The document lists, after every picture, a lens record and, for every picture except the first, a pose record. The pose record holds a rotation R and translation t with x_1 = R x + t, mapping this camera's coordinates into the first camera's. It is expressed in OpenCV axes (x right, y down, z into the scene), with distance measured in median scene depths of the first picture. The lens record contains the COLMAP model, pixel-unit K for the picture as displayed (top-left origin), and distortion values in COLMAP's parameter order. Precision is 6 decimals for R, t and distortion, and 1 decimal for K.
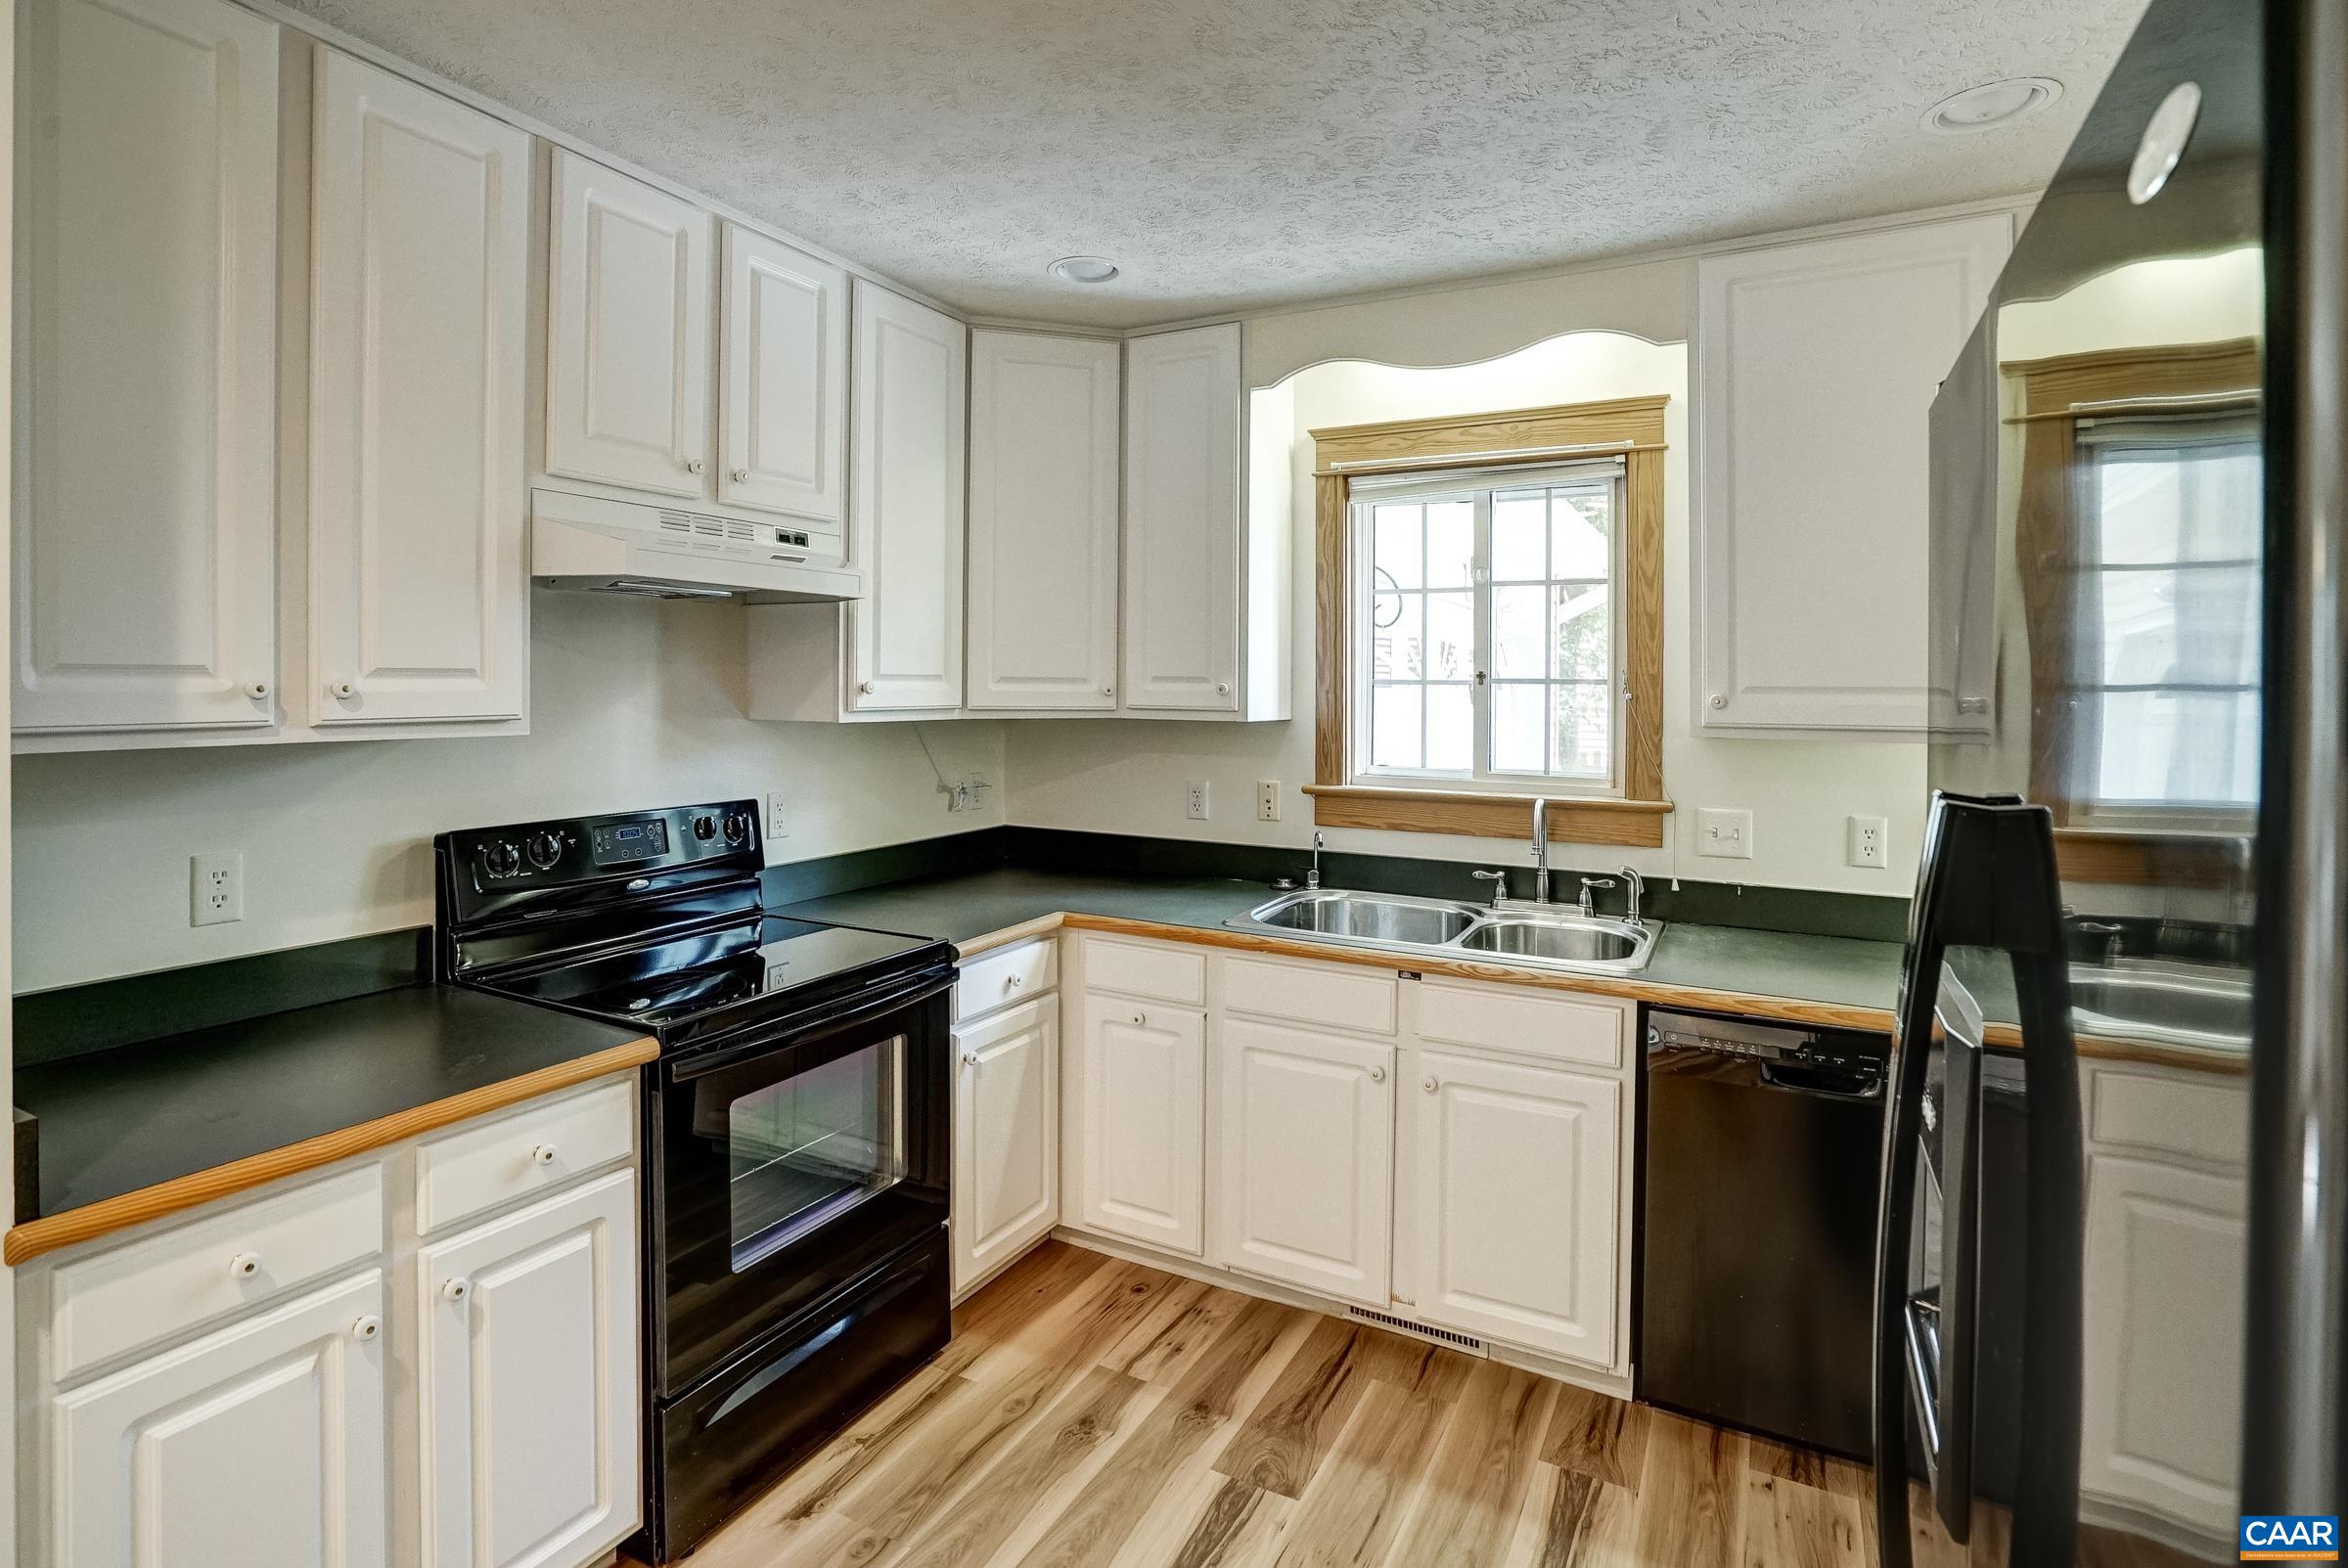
lens RADIAL K [[1136.5, 0, 1099.8], [0, 1136.5, 678.9], [0, 0, 1]] dist [-0.057461, 0.019505]
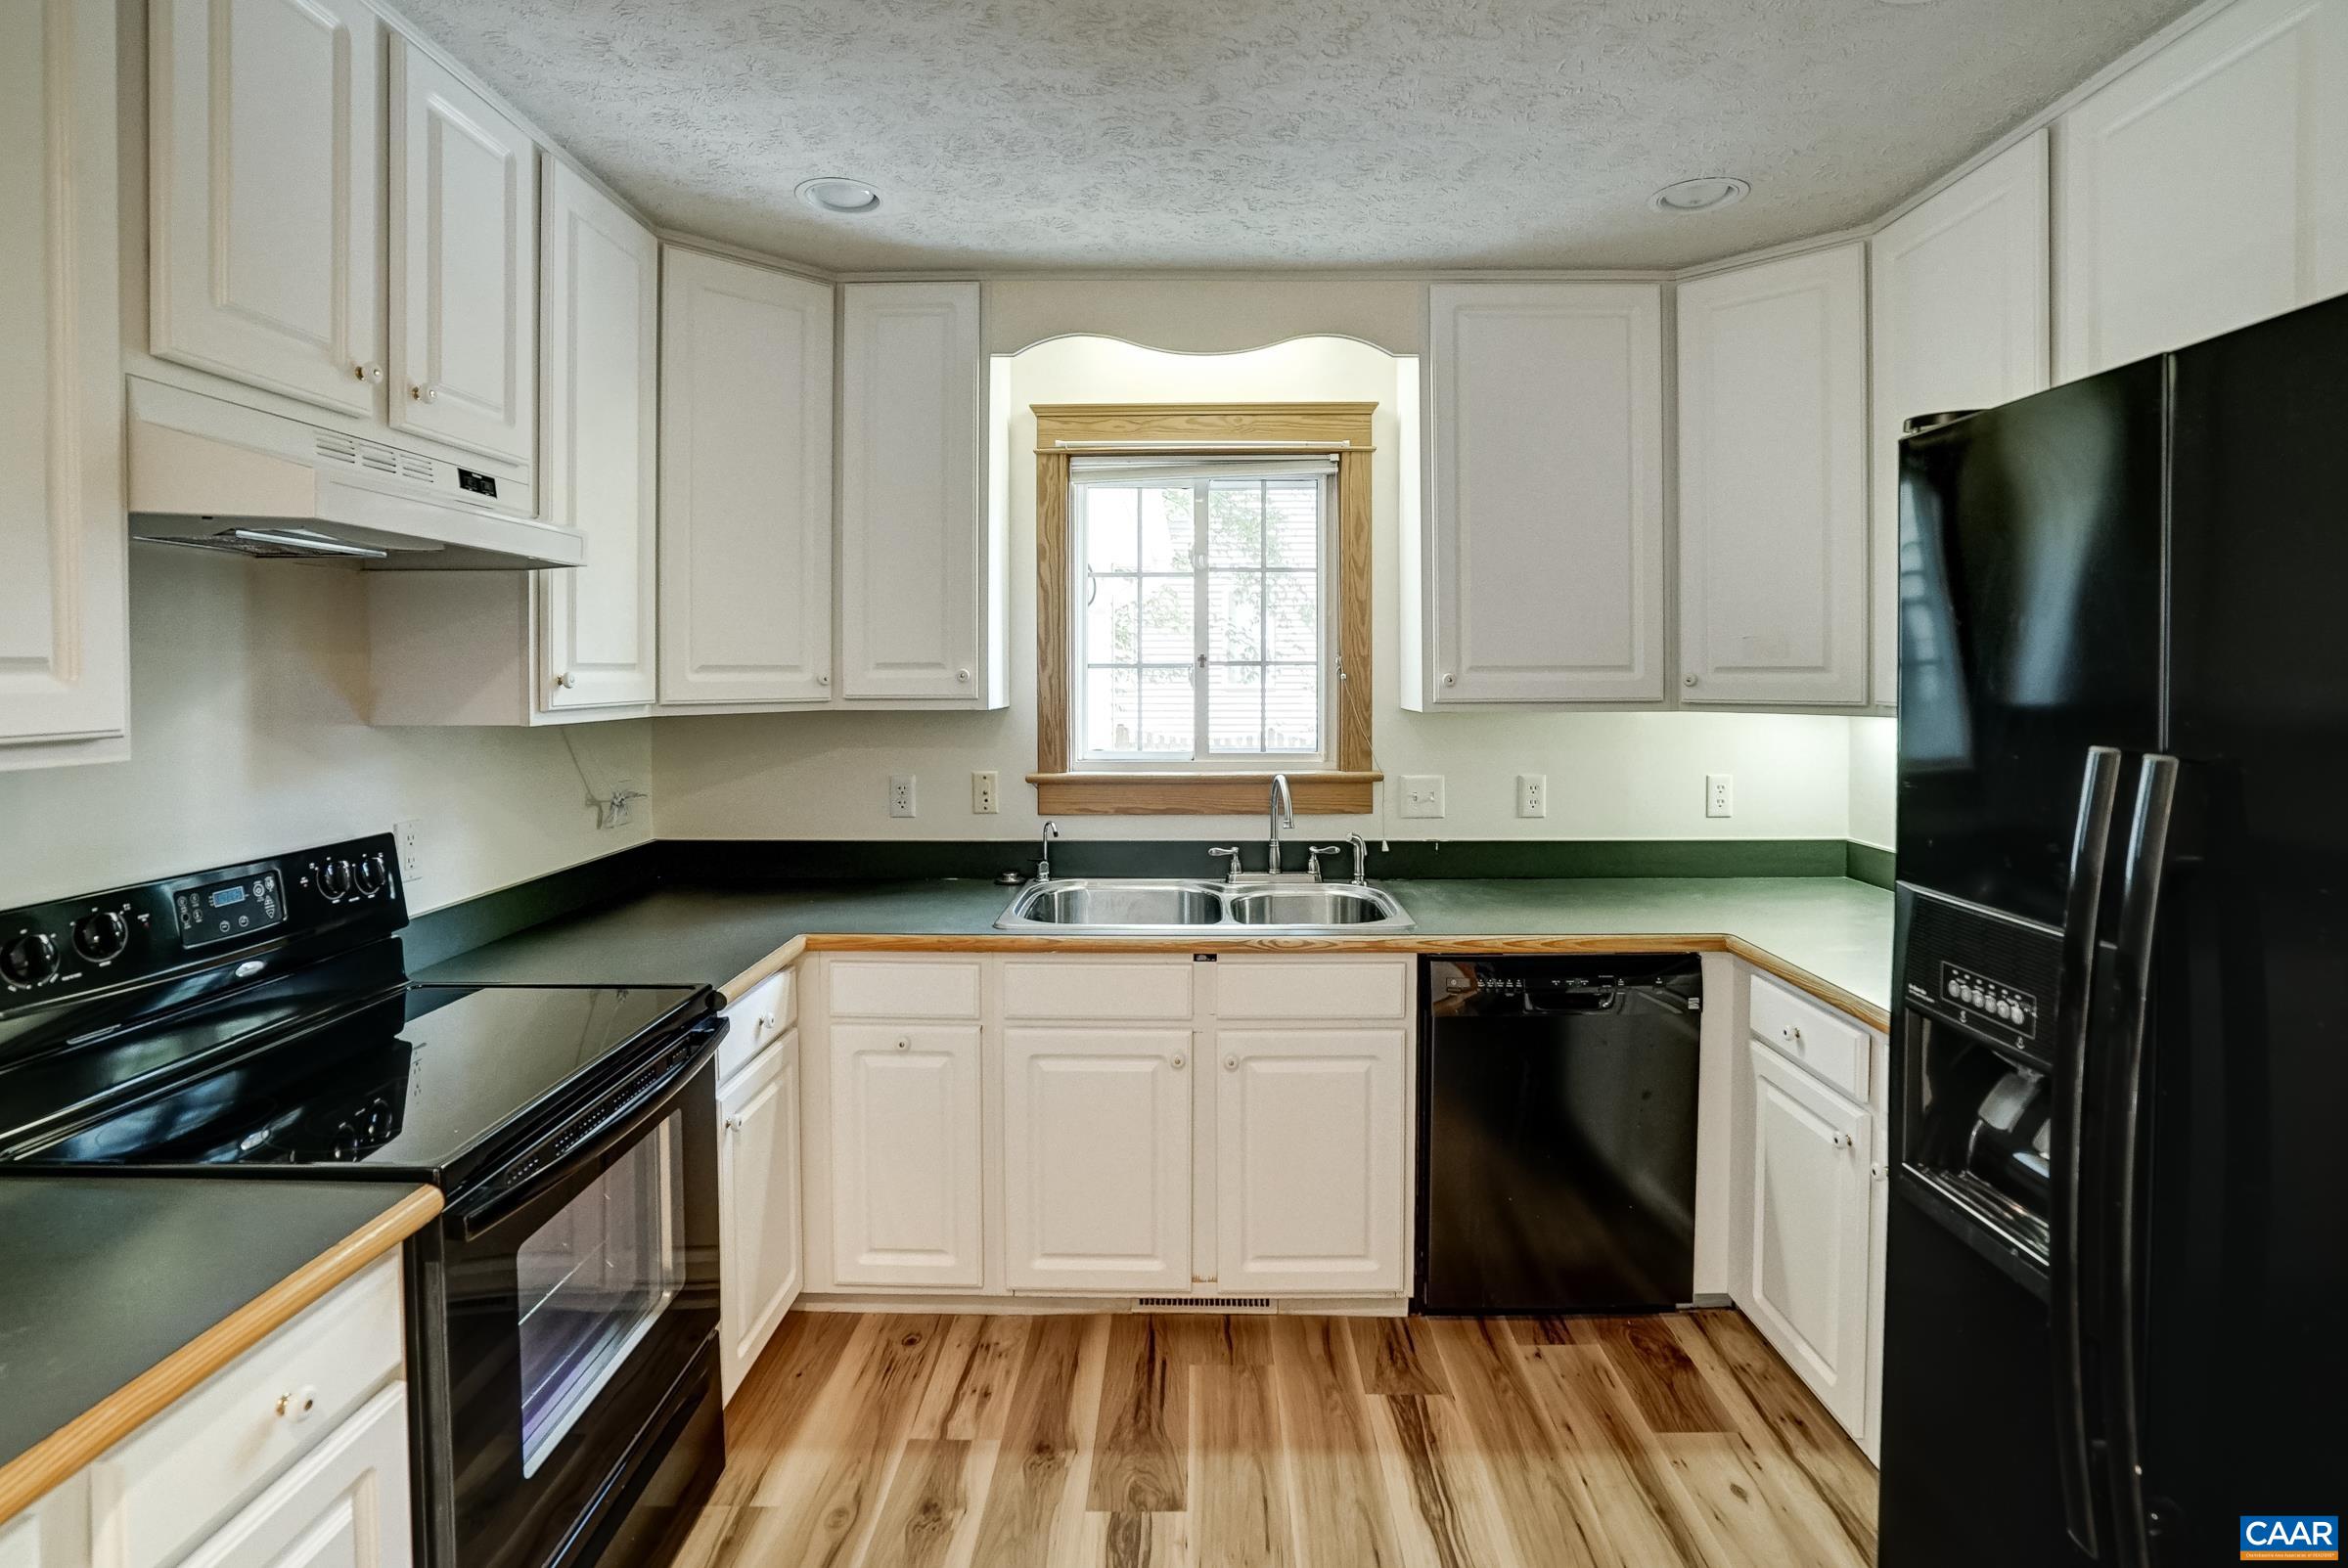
lens RADIAL K [[1136.5, 0, 1146.8], [0, 1136.5, 678.9], [0, 0, 1]] dist [-0.057461, 0.019505]
pose [[0.877687, -0.014981, 0.479000, -0.233568], [0.008770, 0.999846, 0.015200, -0.001073], [-0.479154, -0.009140, 0.877683, 0.132027]]
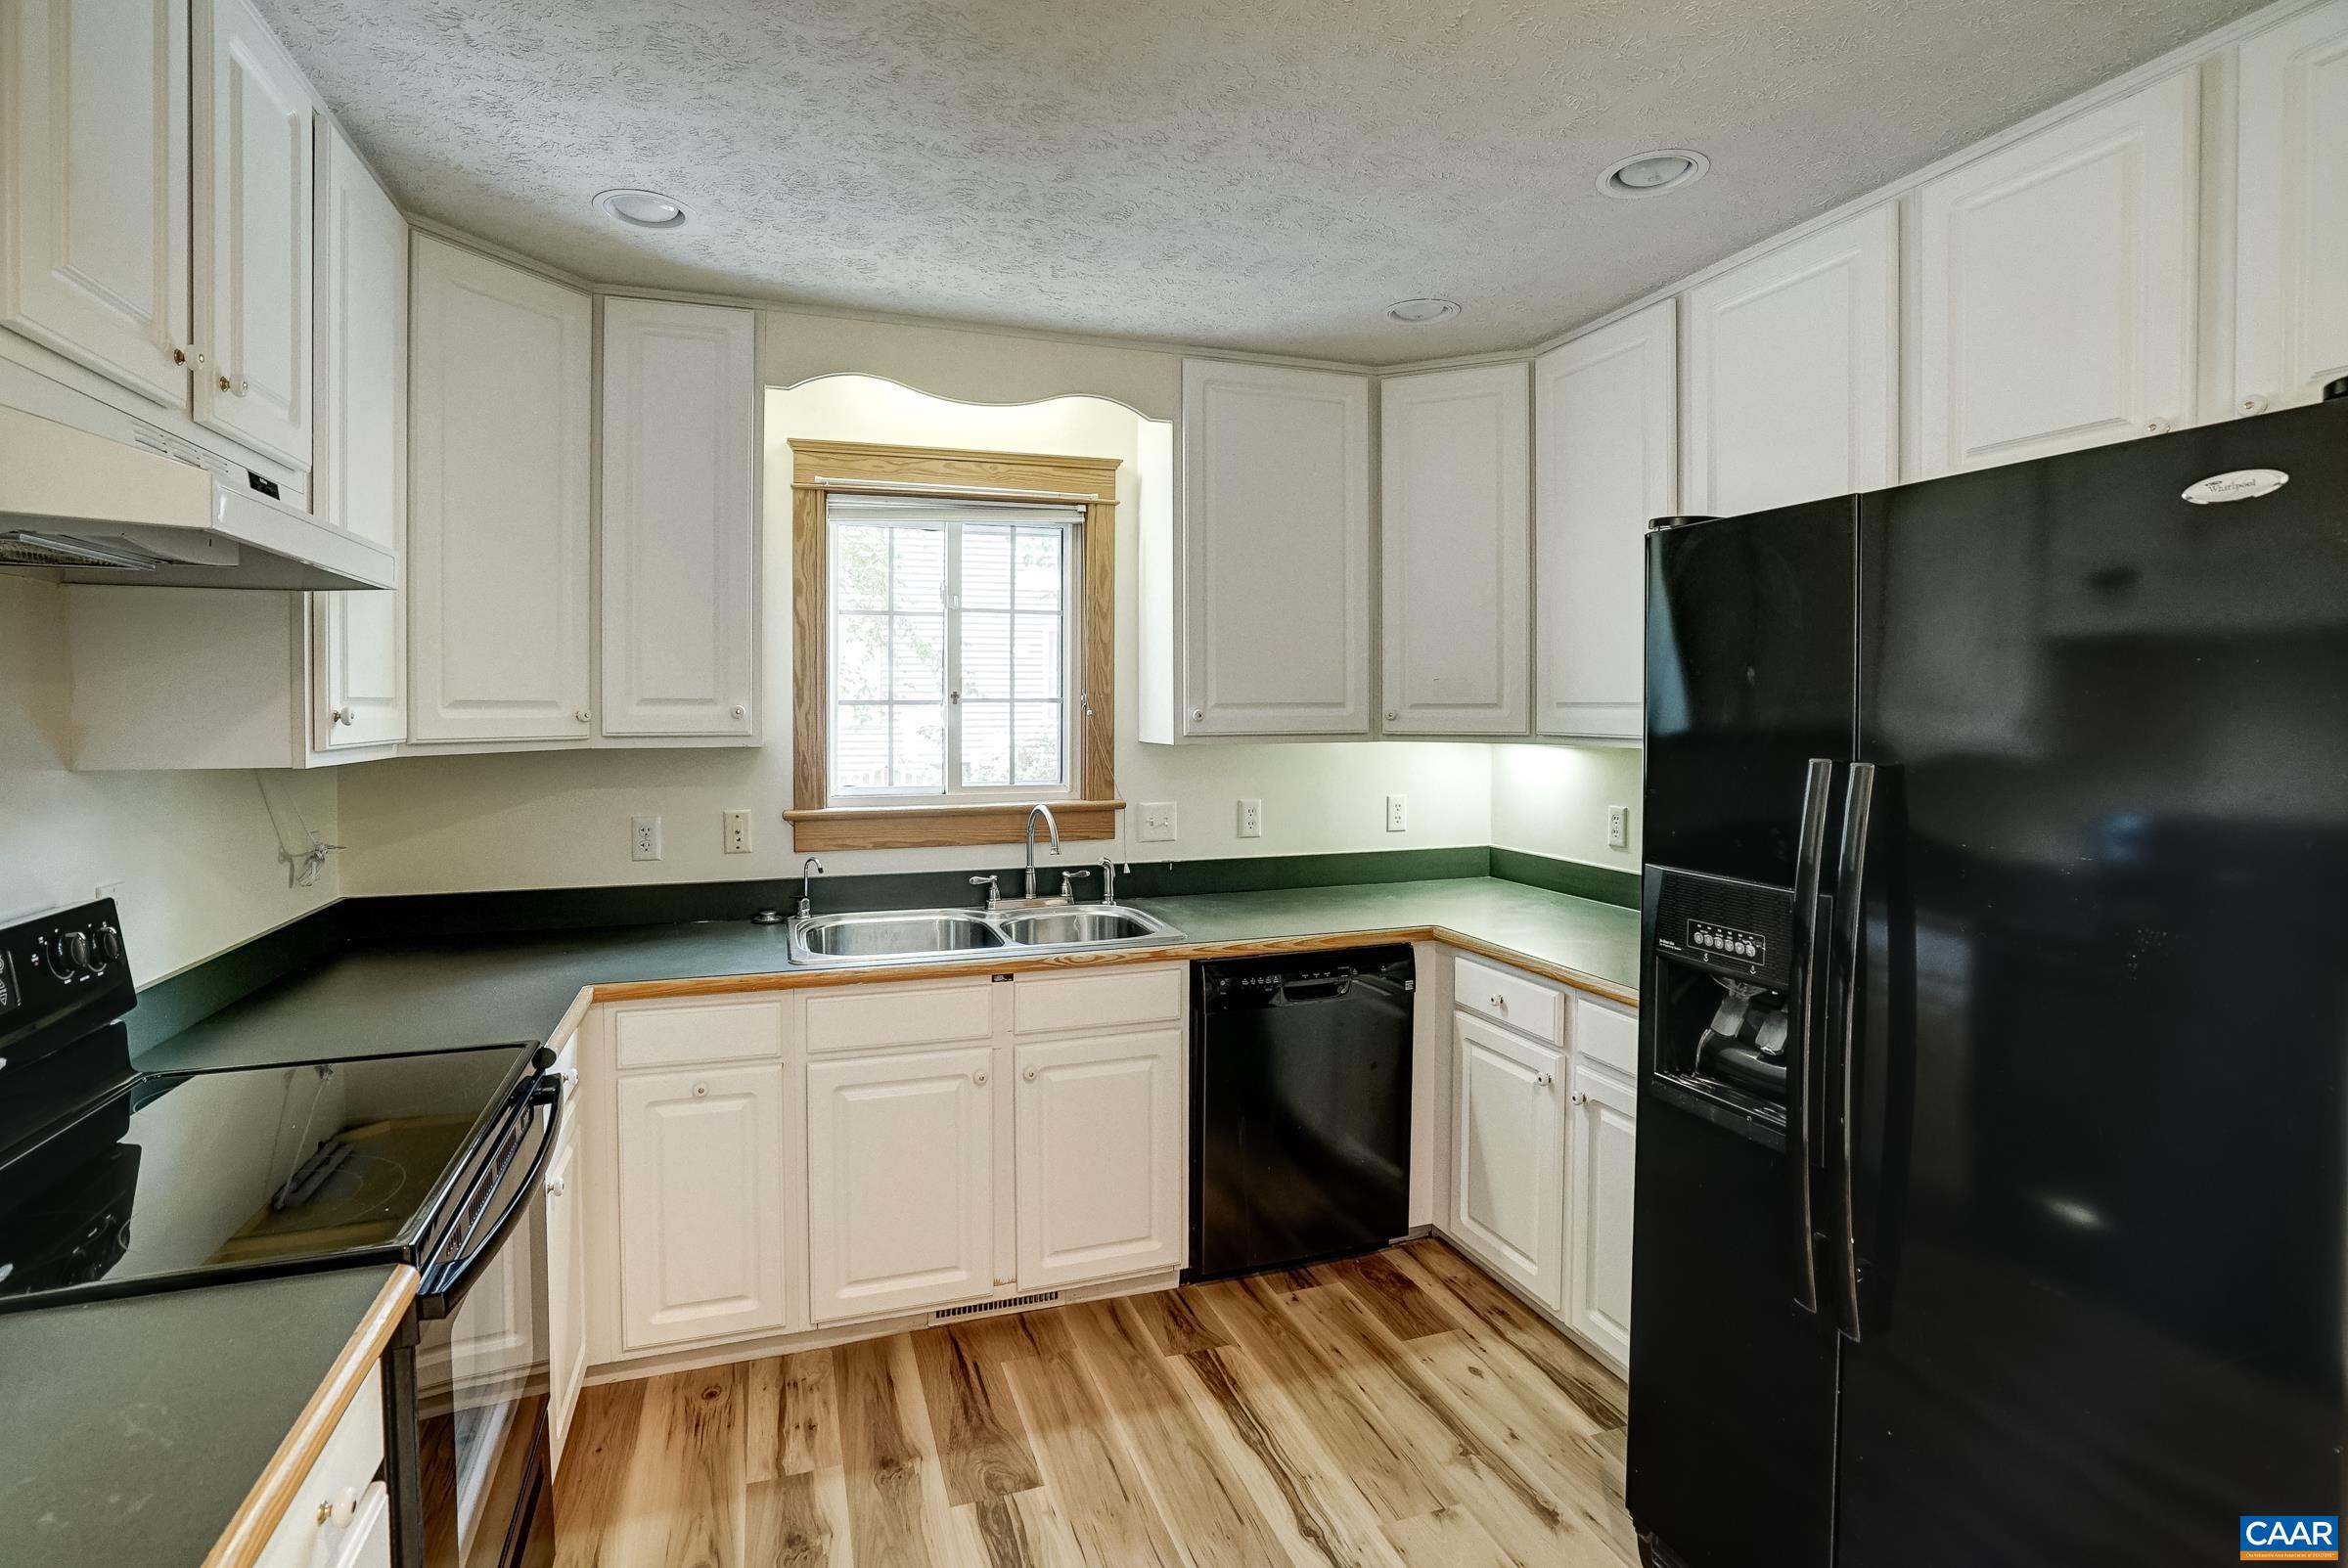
lens RADIAL K [[1136.5, 0, 1114.7], [0, 1136.5, 722.9], [0, 0, 1]] dist [-0.057461, 0.019505]
pose [[0.664423, -0.019945, 0.747090, -0.418641], [0.004418, 0.999731, 0.022761, -0.001090], [-0.747343, -0.011822, 0.664333, 0.200296]]
